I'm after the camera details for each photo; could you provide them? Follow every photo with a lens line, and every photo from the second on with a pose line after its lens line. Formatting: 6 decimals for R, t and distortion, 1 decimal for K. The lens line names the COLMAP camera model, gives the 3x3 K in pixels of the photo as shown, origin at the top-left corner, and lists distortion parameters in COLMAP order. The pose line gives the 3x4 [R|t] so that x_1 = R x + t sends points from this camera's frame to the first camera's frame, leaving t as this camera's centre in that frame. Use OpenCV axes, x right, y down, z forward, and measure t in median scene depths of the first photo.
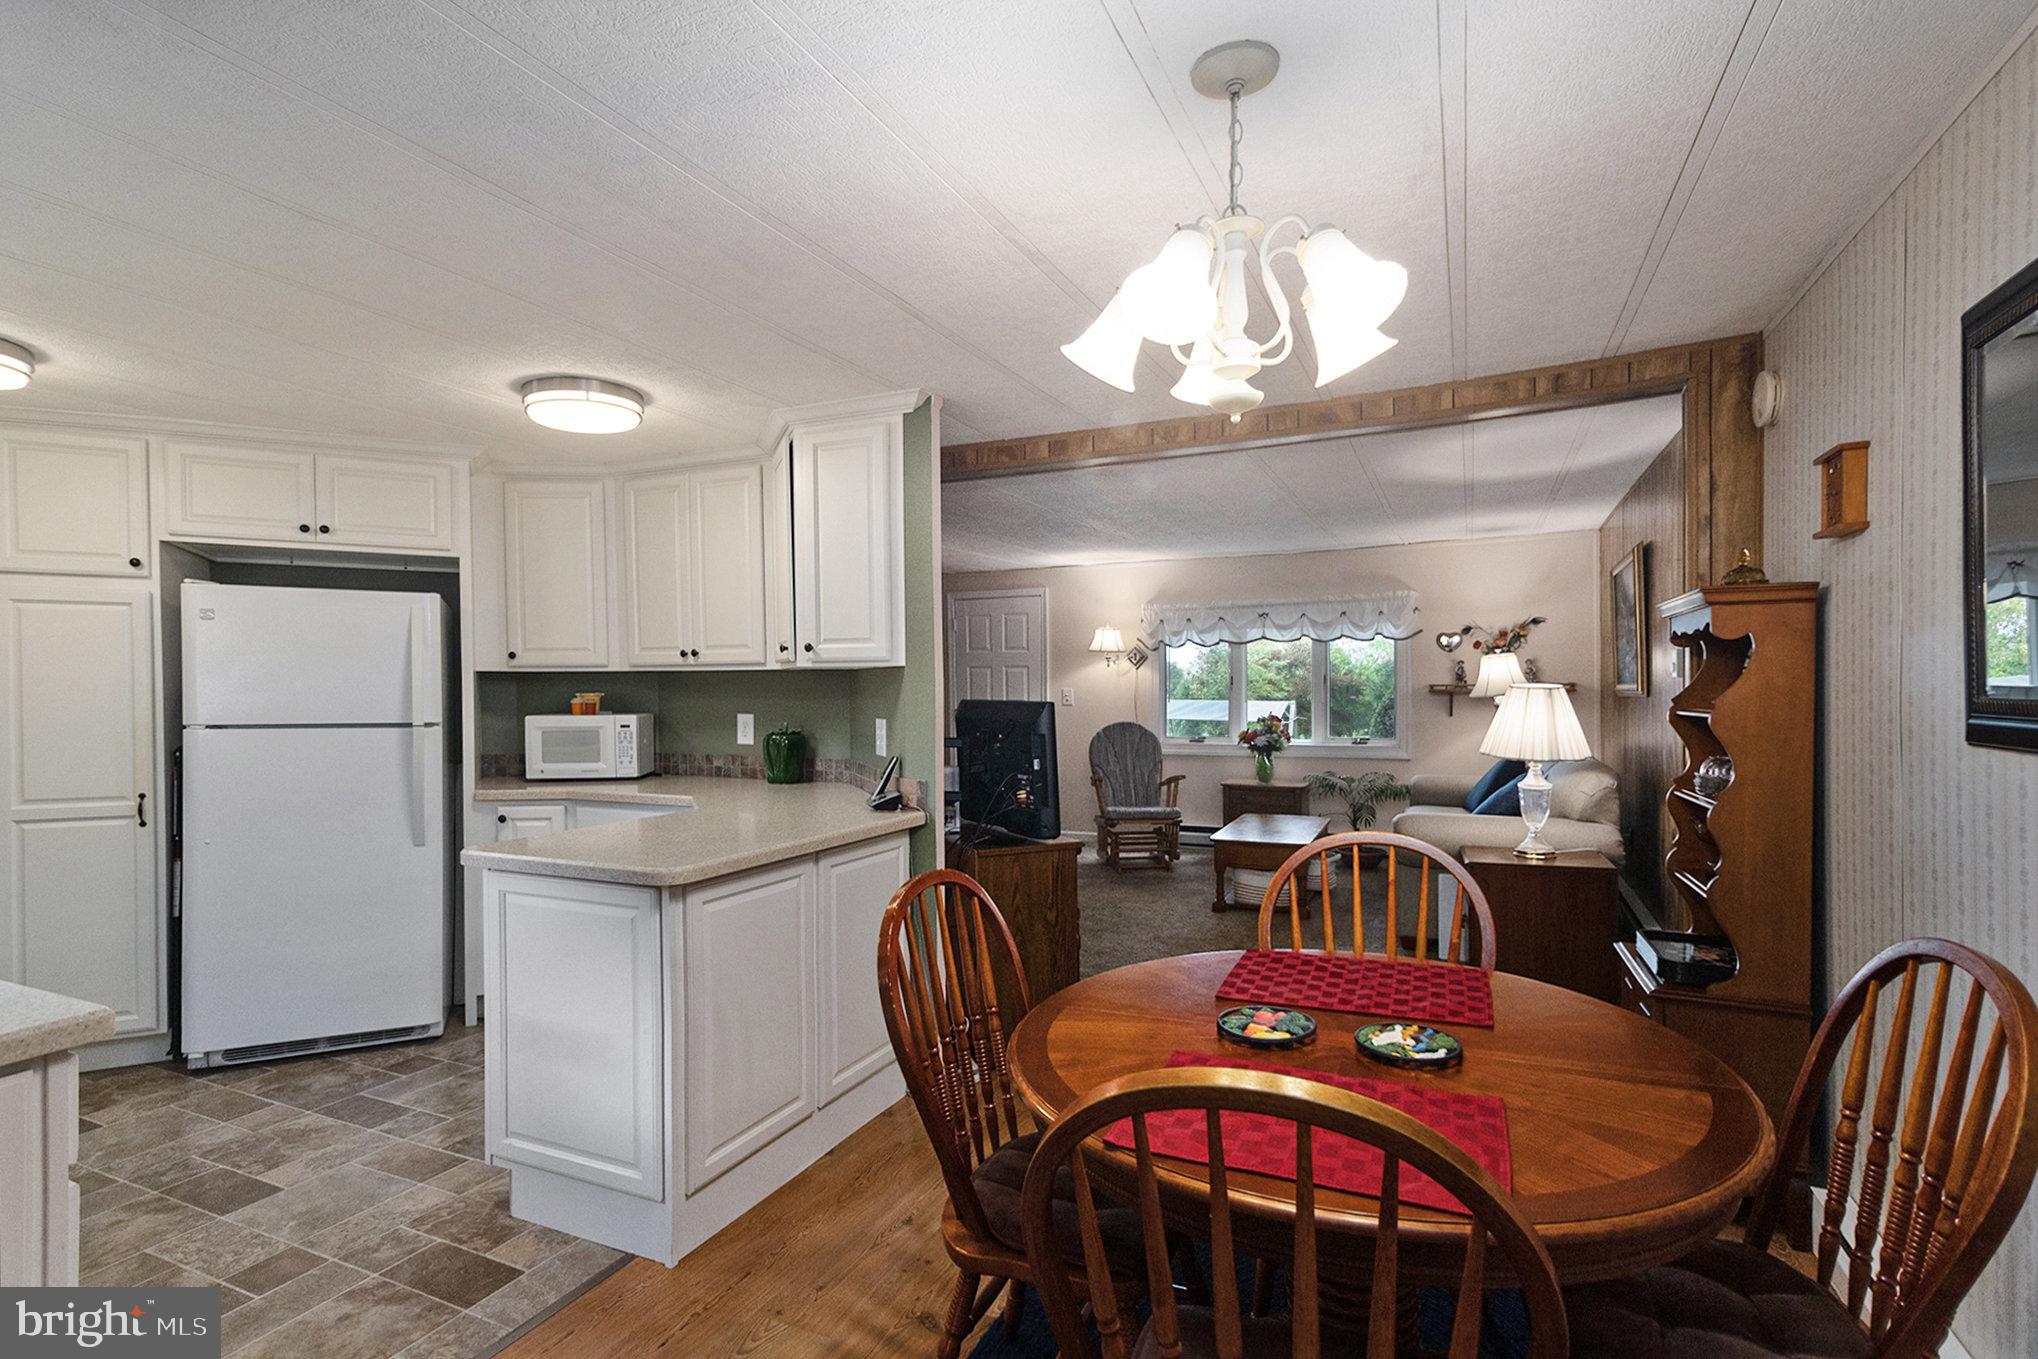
lens RADIAL K [[980.1, 0, 1026.9], [0, 980.1, 694.9], [0, 0, 1]] dist [0.014561, 0.001245]
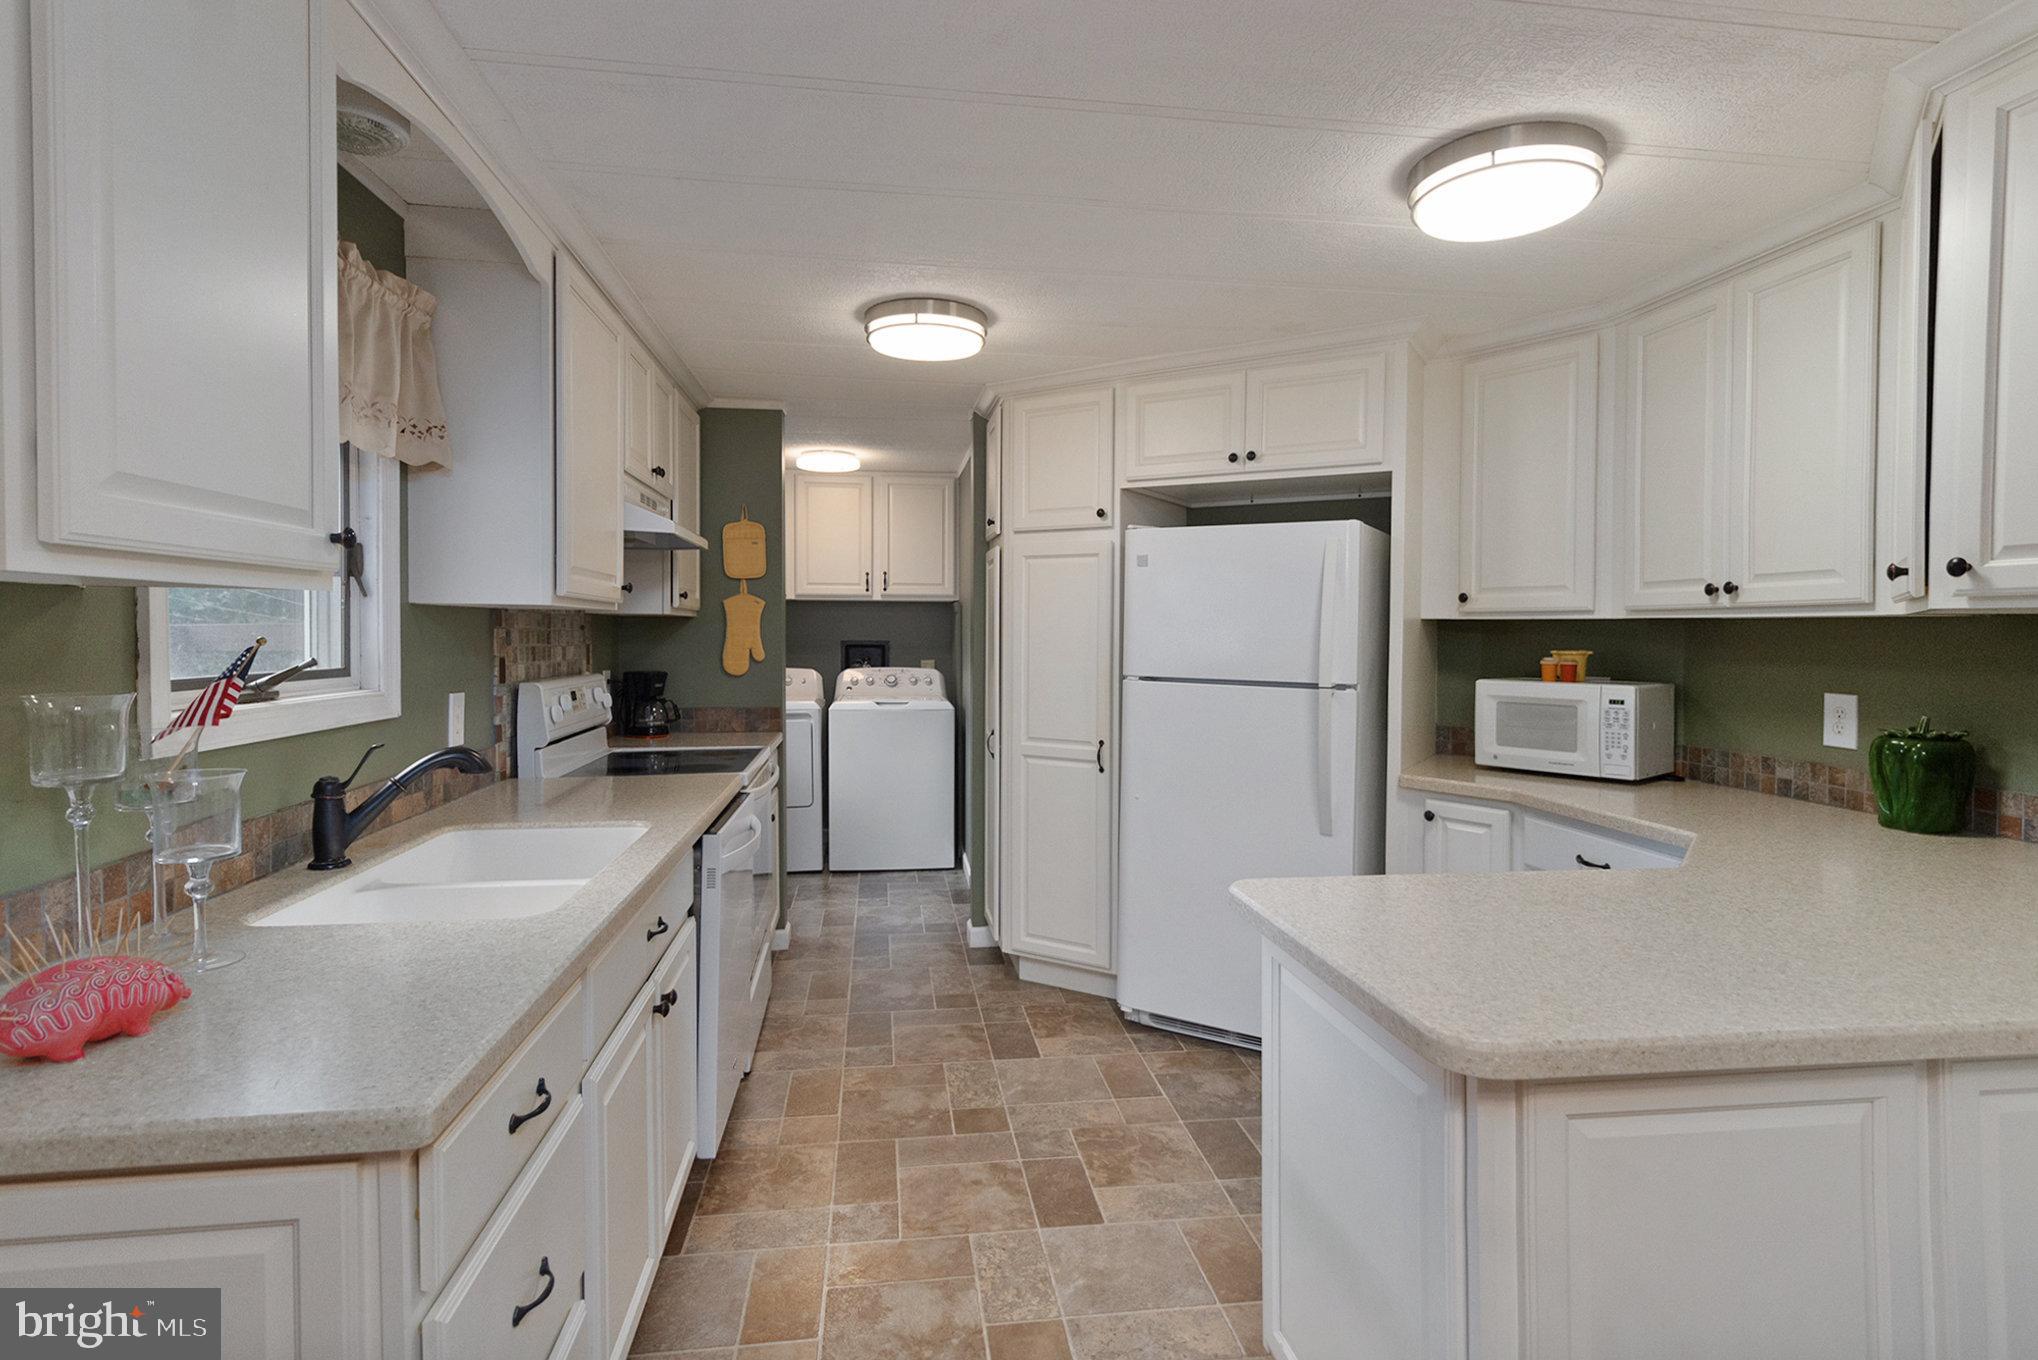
lens RADIAL K [[1021.8, 0, 1010.7], [0, 1021.8, 676.9], [0, 0, 1]] dist [-0.005462, -0.001651]
pose [[0.518405, 0.047402, -0.853821, -0.038209], [-0.018203, 0.998848, 0.044402, -0.008718], [0.854942, -0.007475, 0.518670, 0.318578]]
